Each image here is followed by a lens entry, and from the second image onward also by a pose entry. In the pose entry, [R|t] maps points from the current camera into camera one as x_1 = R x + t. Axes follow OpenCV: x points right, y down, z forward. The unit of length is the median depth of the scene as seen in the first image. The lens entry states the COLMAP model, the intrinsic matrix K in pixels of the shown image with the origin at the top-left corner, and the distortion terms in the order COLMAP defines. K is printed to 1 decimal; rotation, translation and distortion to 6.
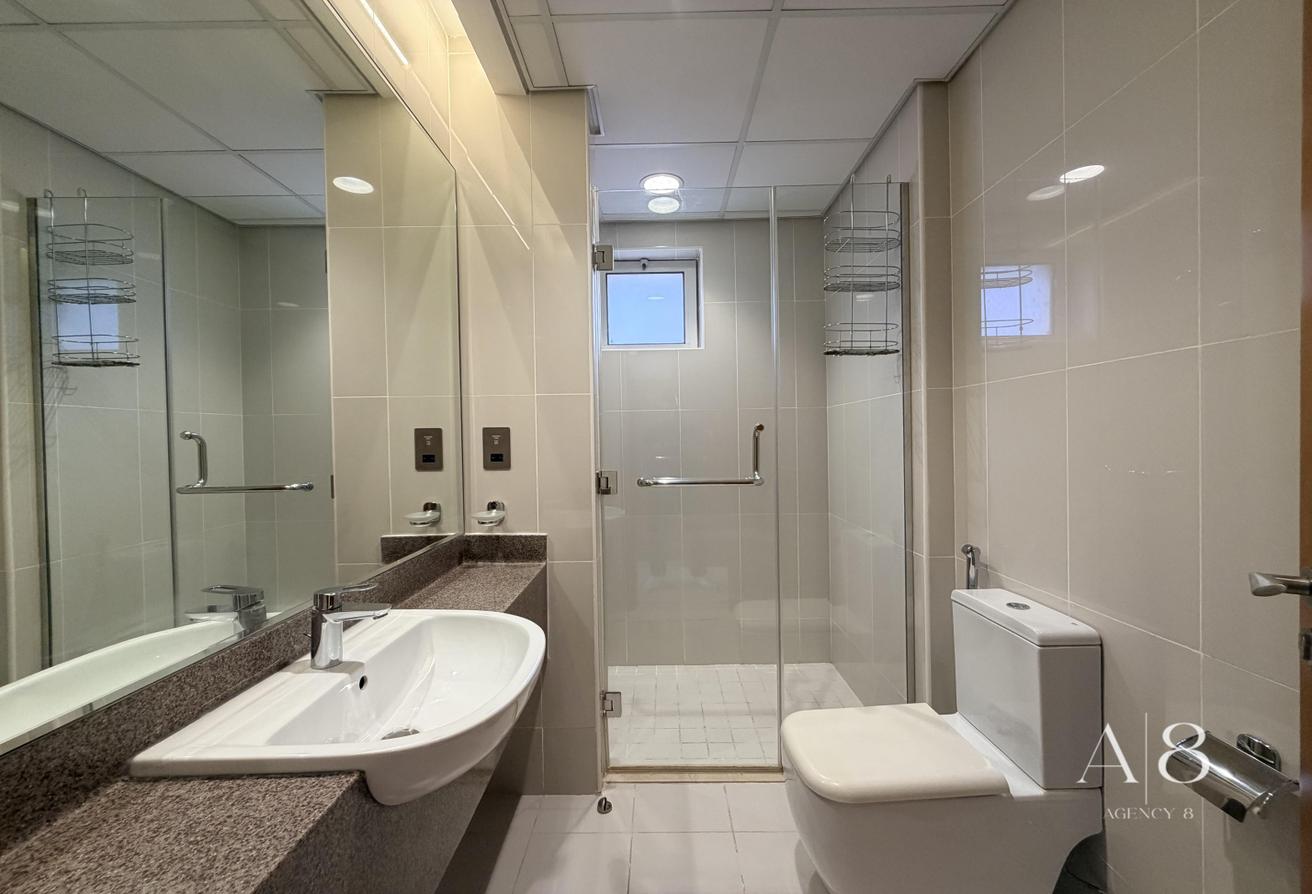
lens RADIAL K [[523.0, 0, 658.2], [0, 523.0, 445.0], [0, 0, 1]] dist [0.000783, -0.000074]
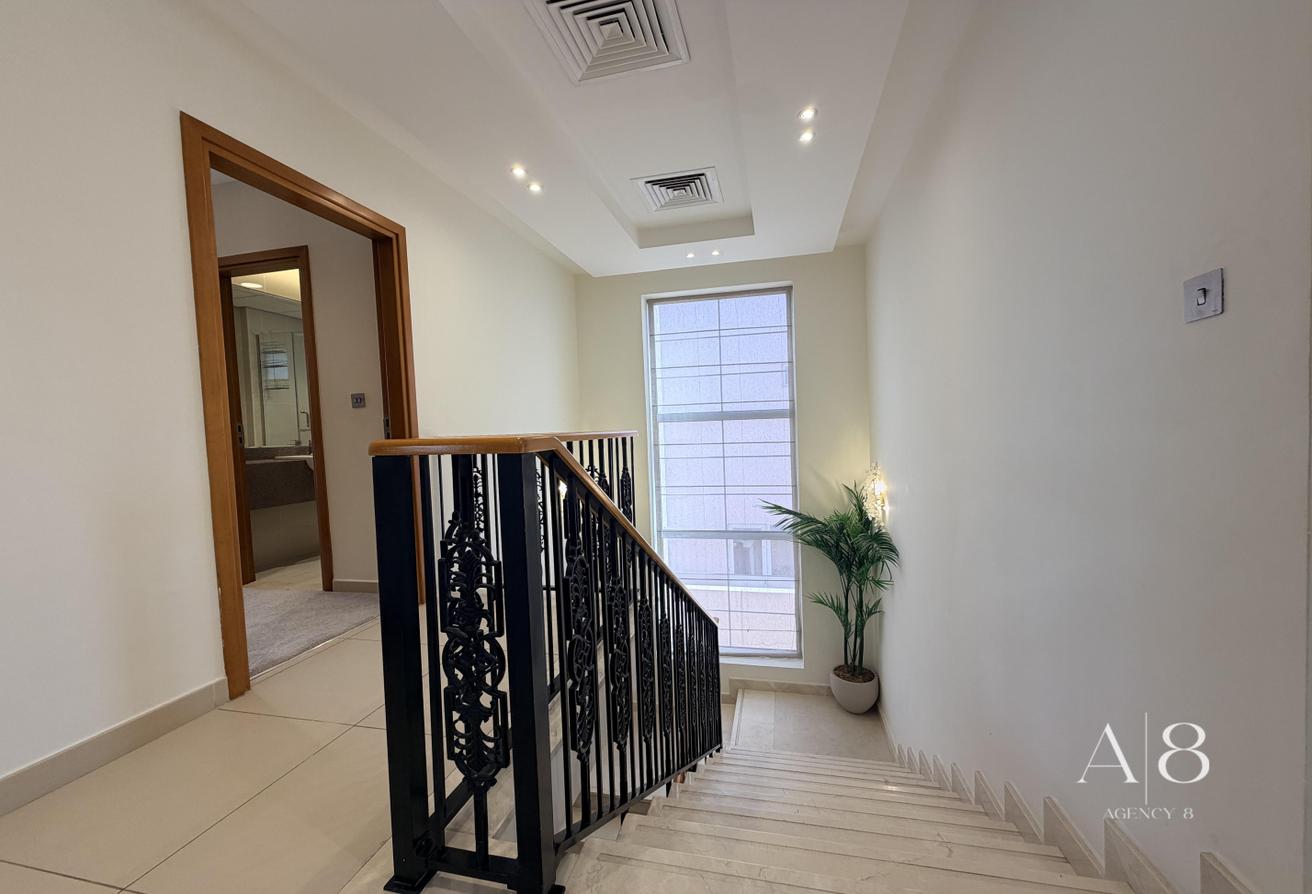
lens RADIAL K [[523.0, 0, 658.2], [0, 523.0, 445.0], [0, 0, 1]] dist [0.000783, -0.000074]
pose [[0.974116, -0.011019, -0.225778, 1.702336], [0.017468, 0.999494, 0.026588, 0.124576], [0.225371, -0.029844, 0.973816, -1.413624]]
